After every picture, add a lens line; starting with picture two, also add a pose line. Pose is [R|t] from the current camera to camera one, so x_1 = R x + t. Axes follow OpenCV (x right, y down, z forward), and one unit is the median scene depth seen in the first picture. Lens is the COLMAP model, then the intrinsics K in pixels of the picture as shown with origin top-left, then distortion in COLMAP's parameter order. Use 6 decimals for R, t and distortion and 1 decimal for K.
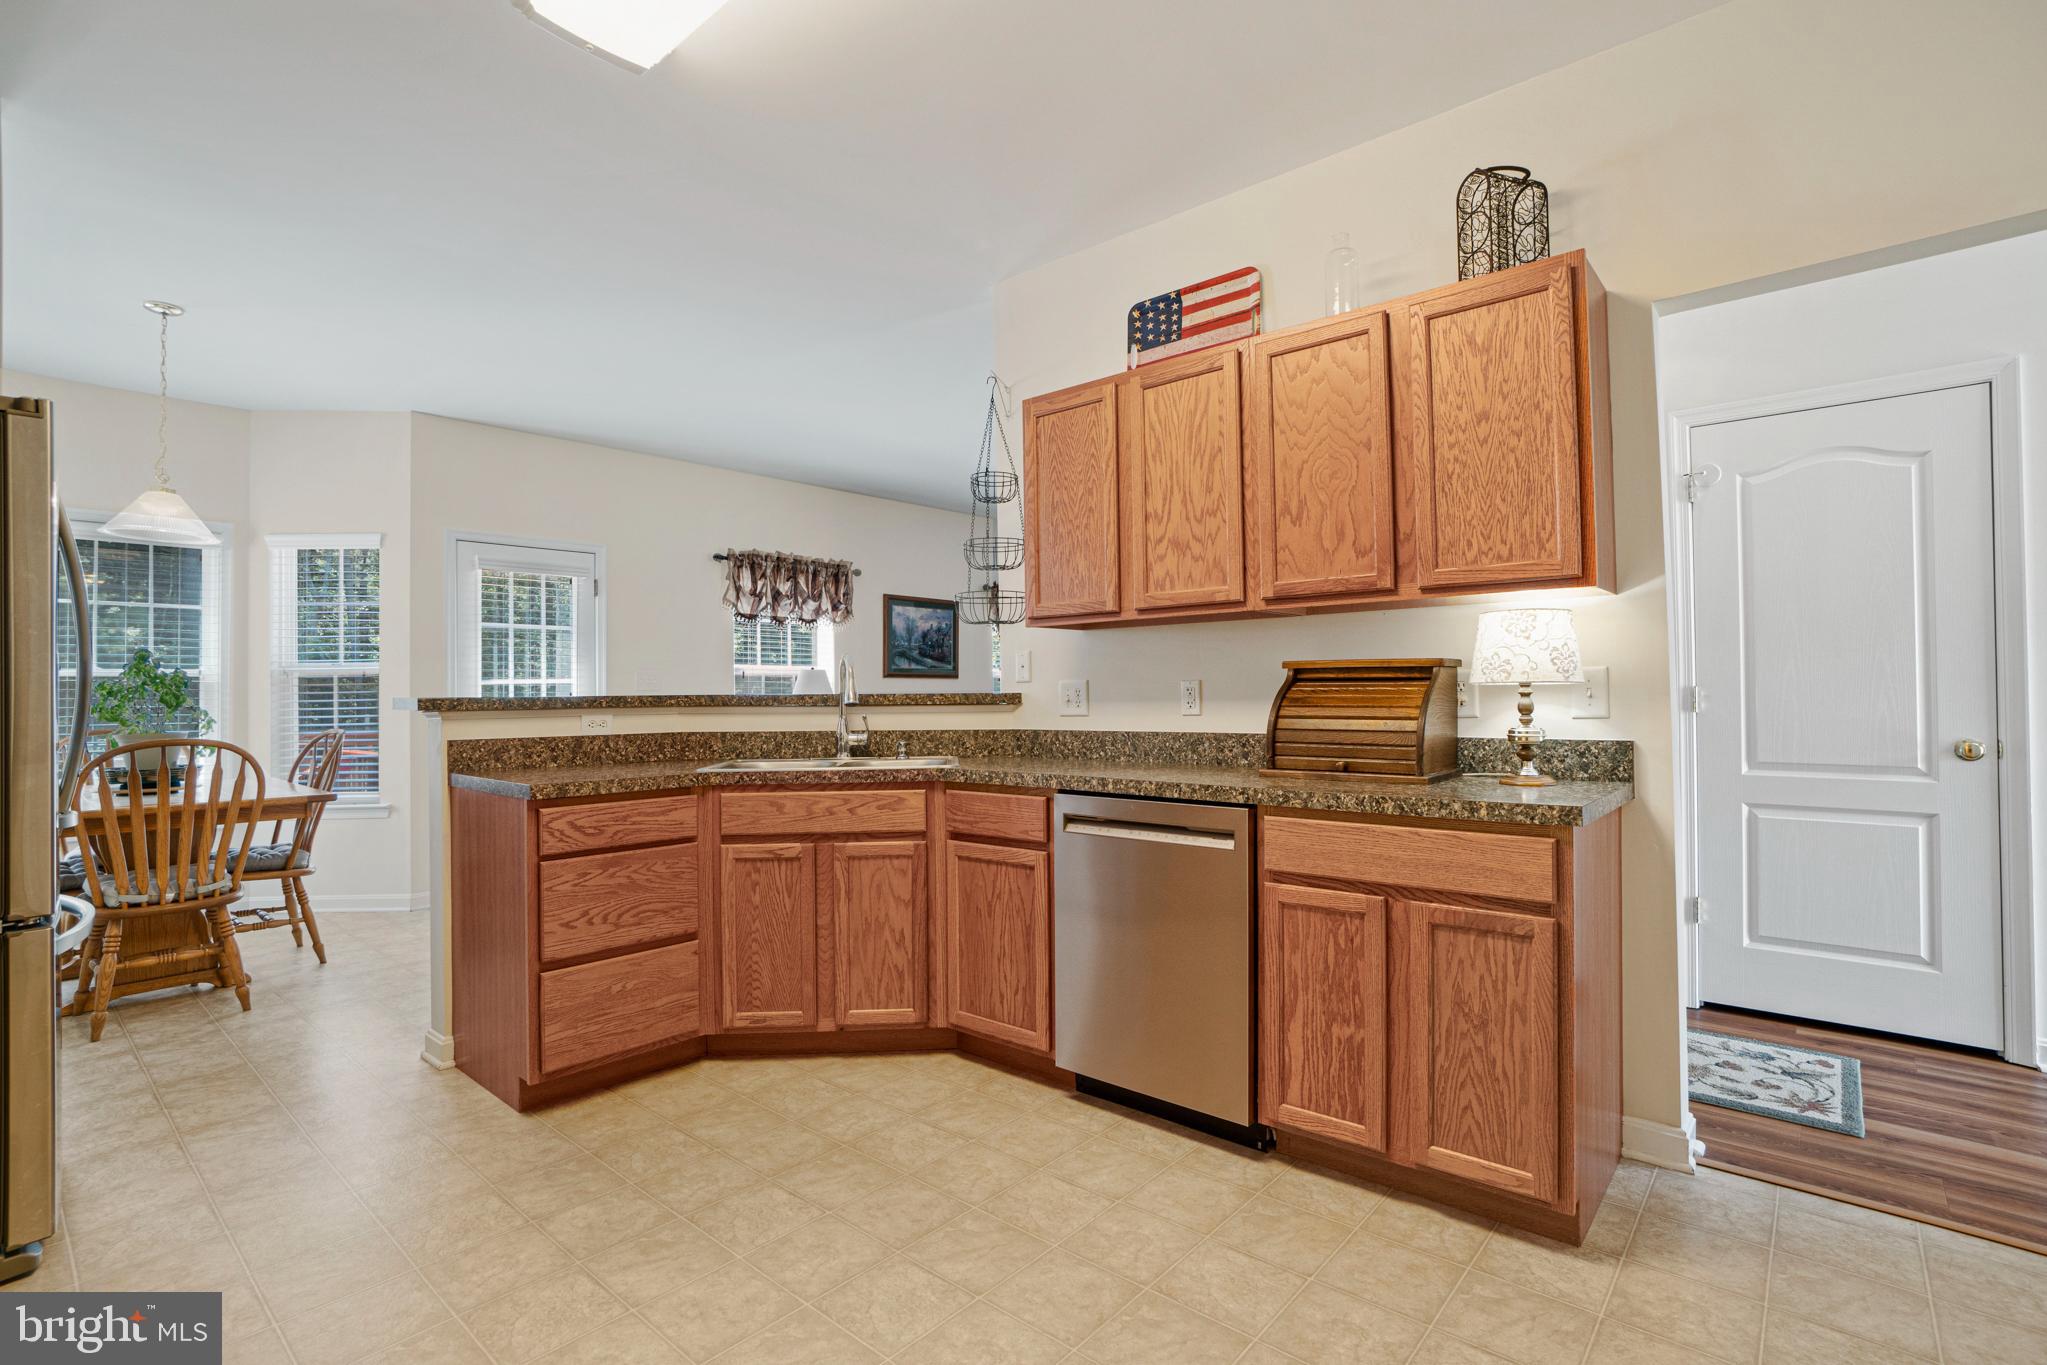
lens RADIAL K [[958.9, 0, 1008.9], [0, 958.9, 678.9], [0, 0, 1]] dist [0.001057, 0.001180]
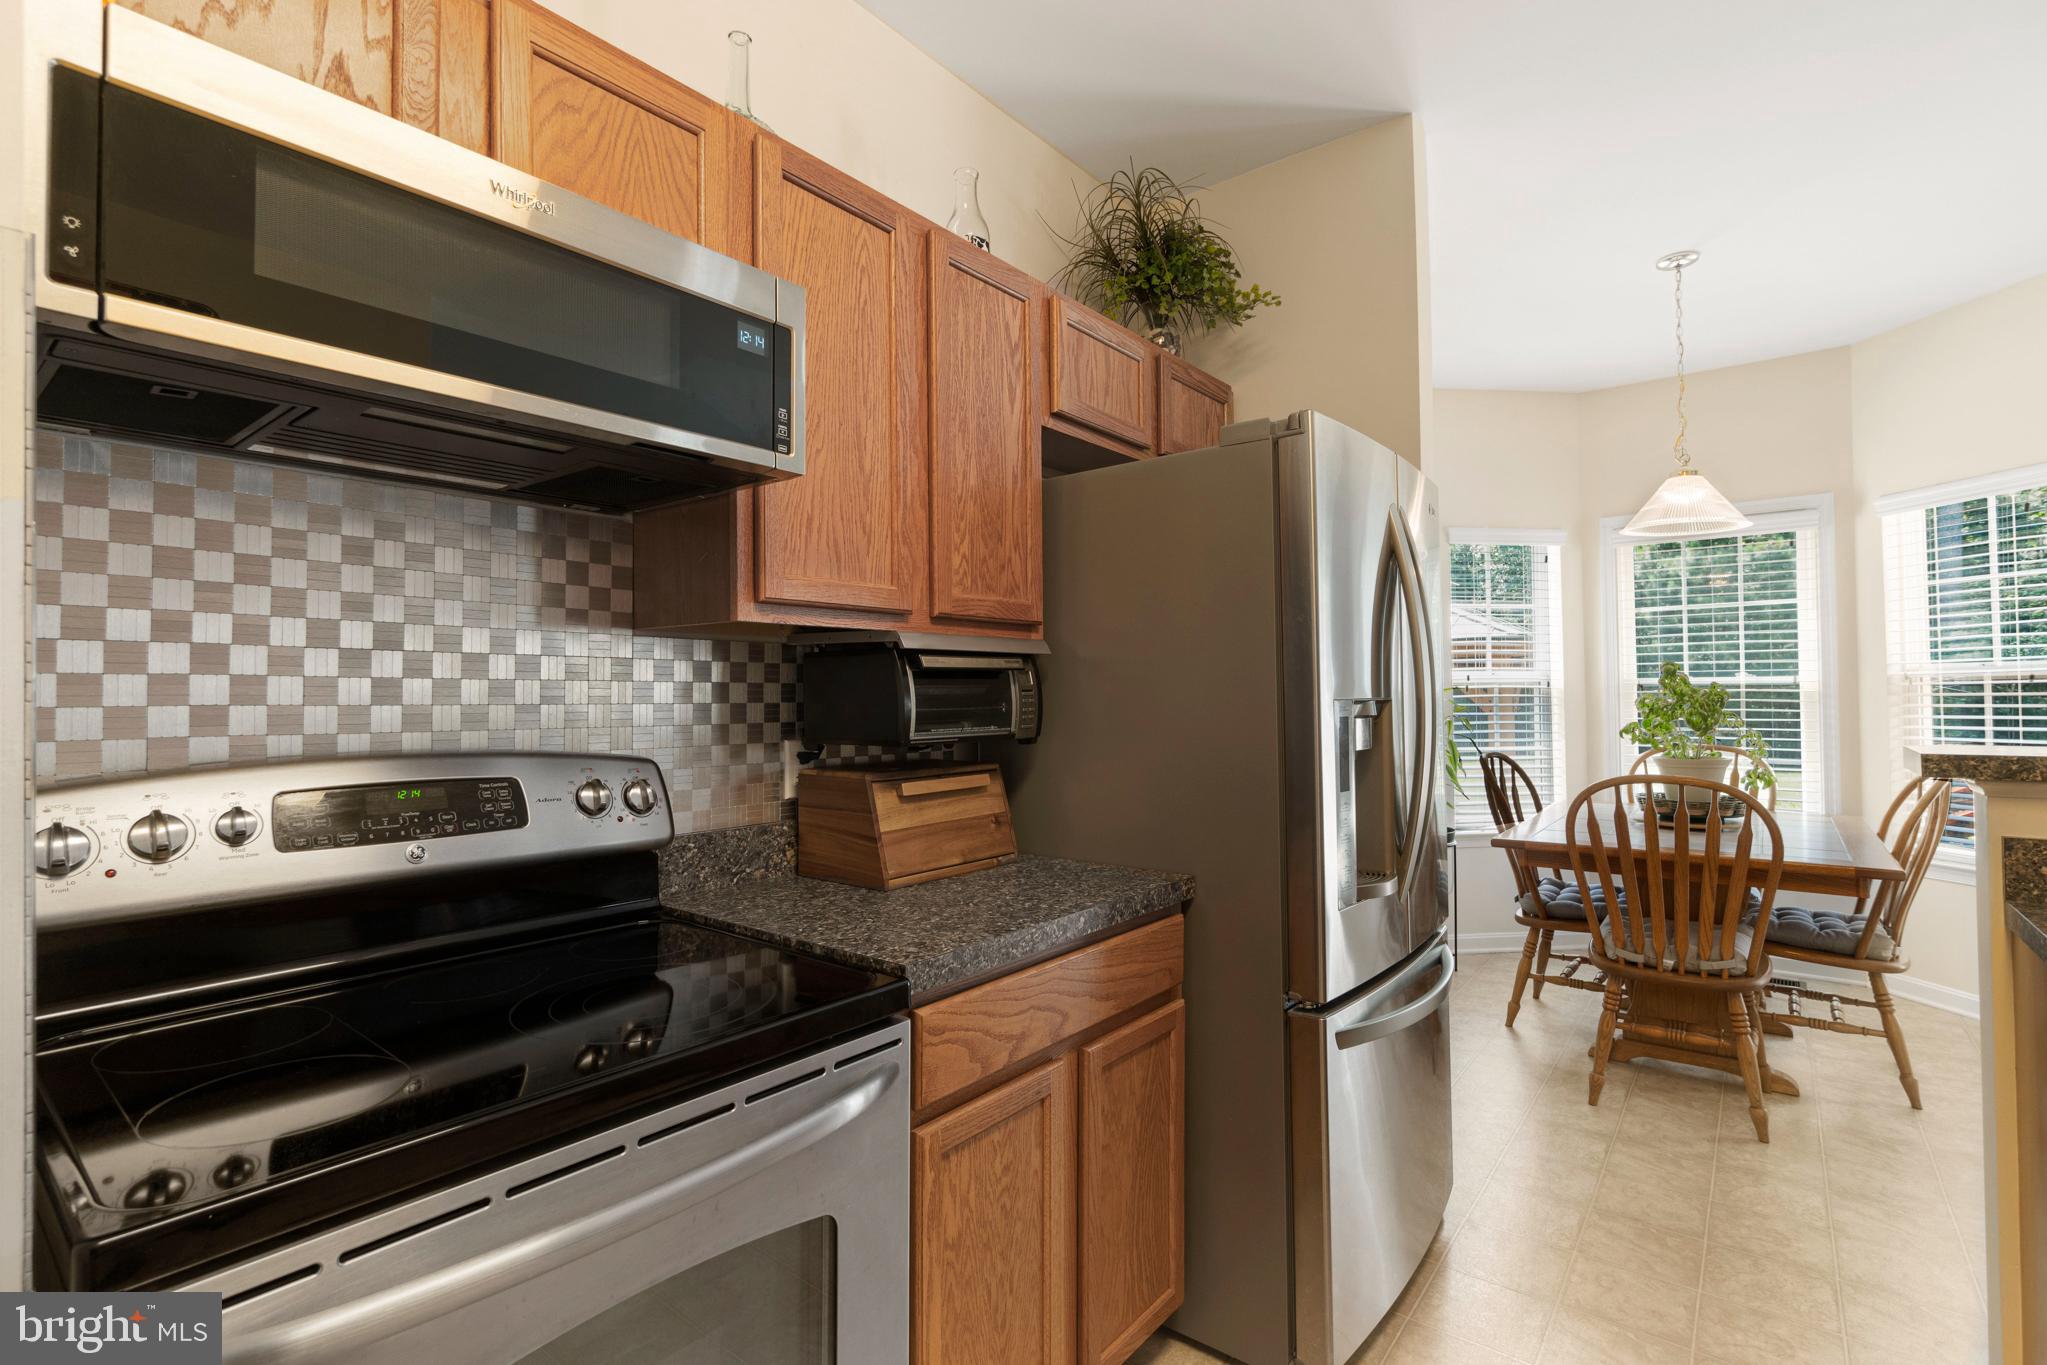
lens RADIAL K [[958.9, 0, 1013.4], [0, 958.9, 677.8], [0, 0, 1]] dist [0.001057, 0.001180]
pose [[0.073095, -0.010212, -0.997273, -0.091086], [0.023293, 0.999692, -0.008529, -0.026132], [0.997053, -0.022606, 0.073311, 0.395027]]
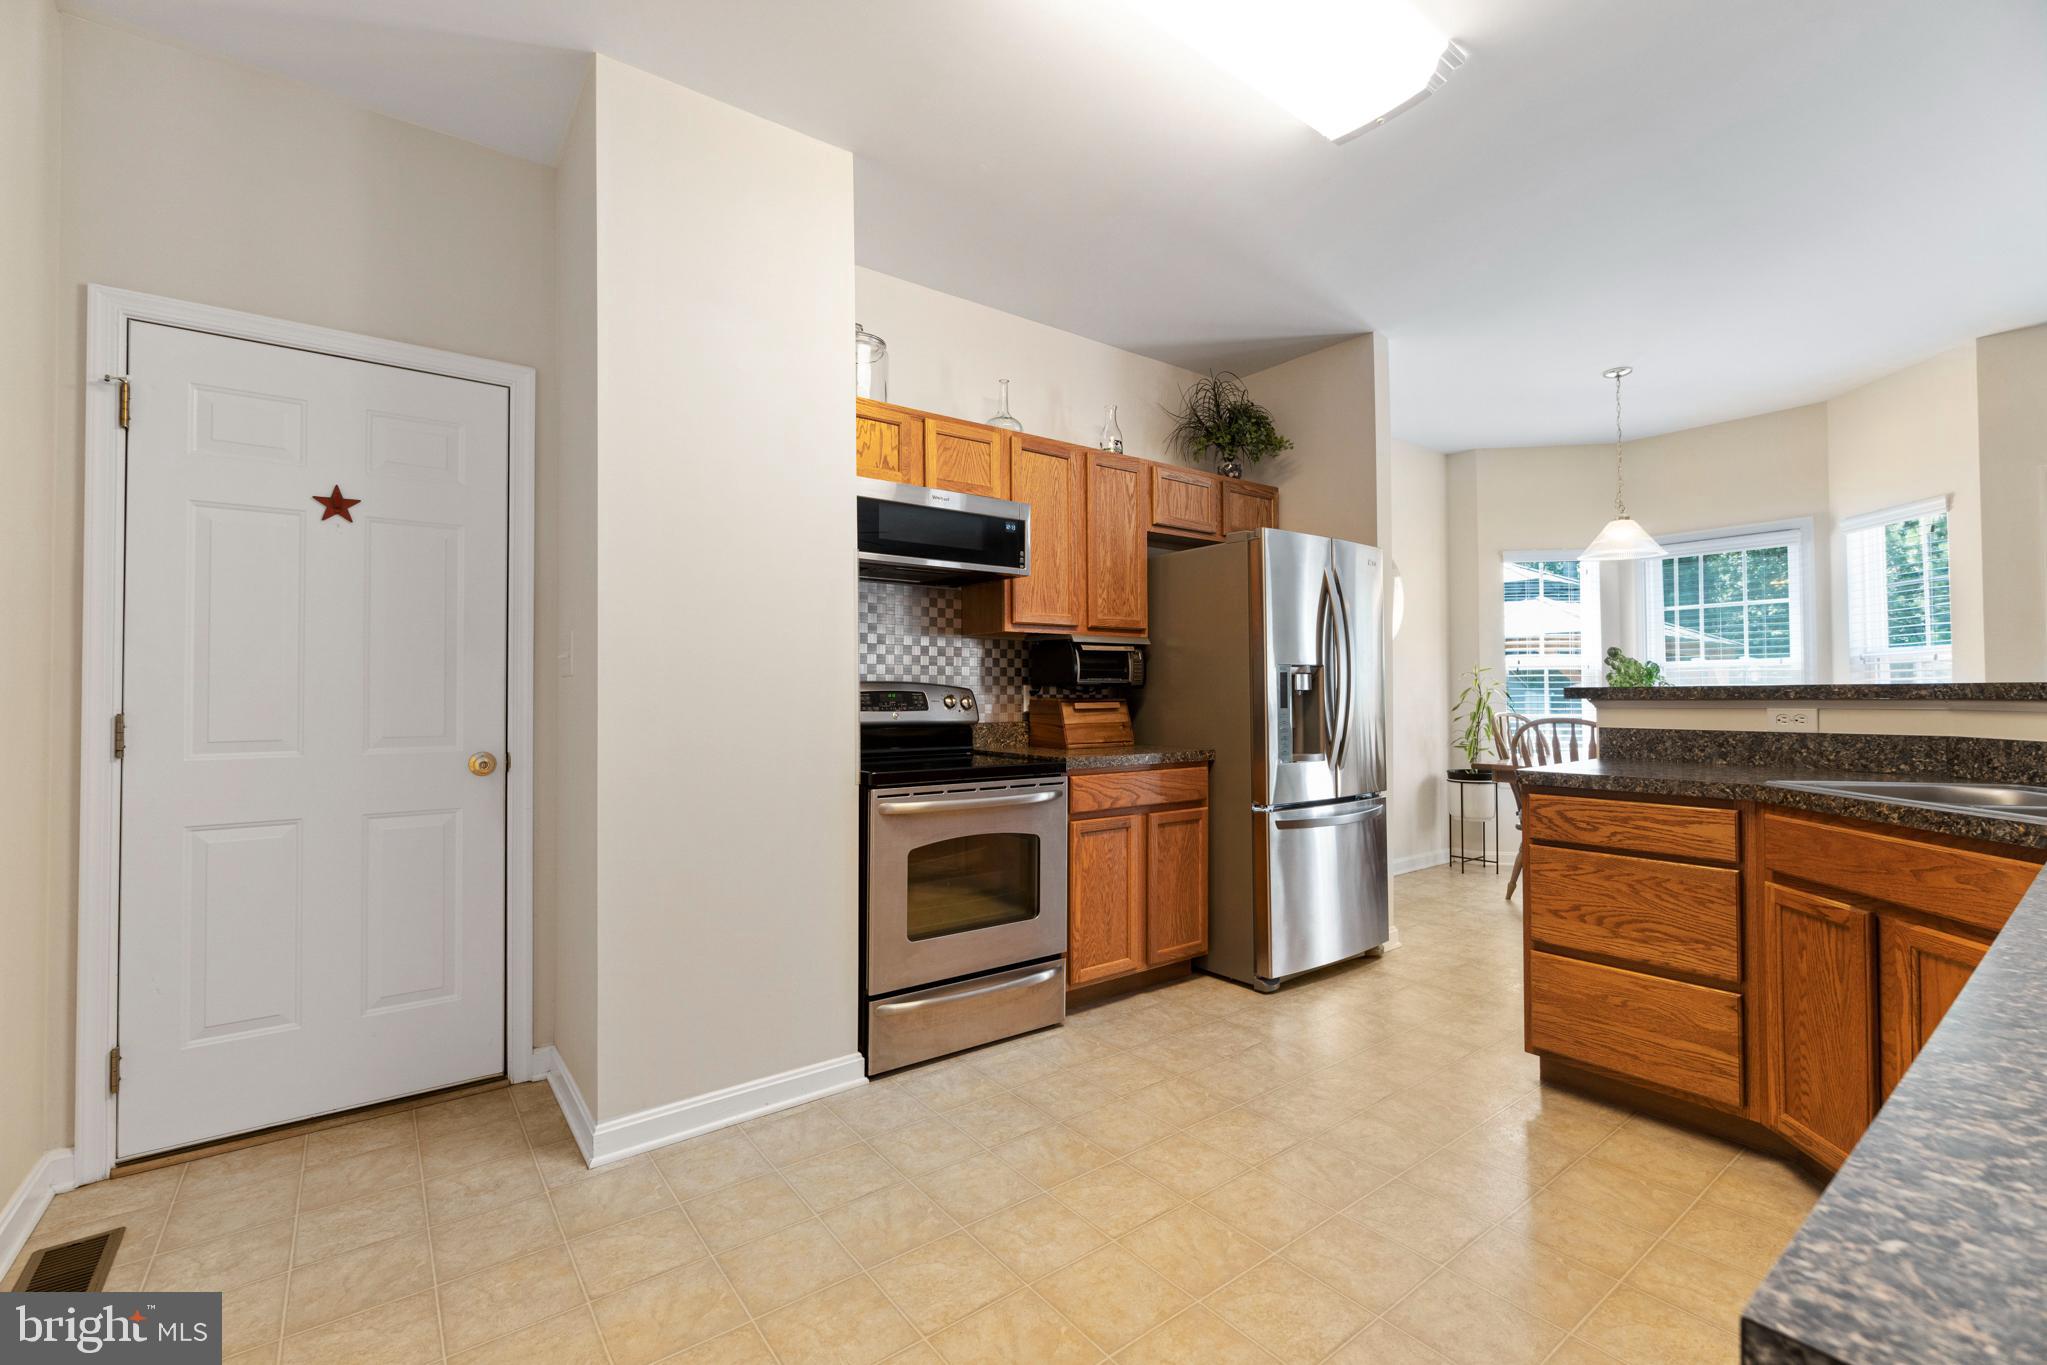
lens RADIAL K [[883.5, 0, 1015.2], [0, 883.5, 678.5], [0, 0, 1]] dist [0.004335, -0.000075]
pose [[-0.175518, -0.006966, -0.984452, 0.445592], [0.022726, 0.999680, -0.011125, 0.006040], [0.984214, -0.024325, -0.175303, 0.488100]]
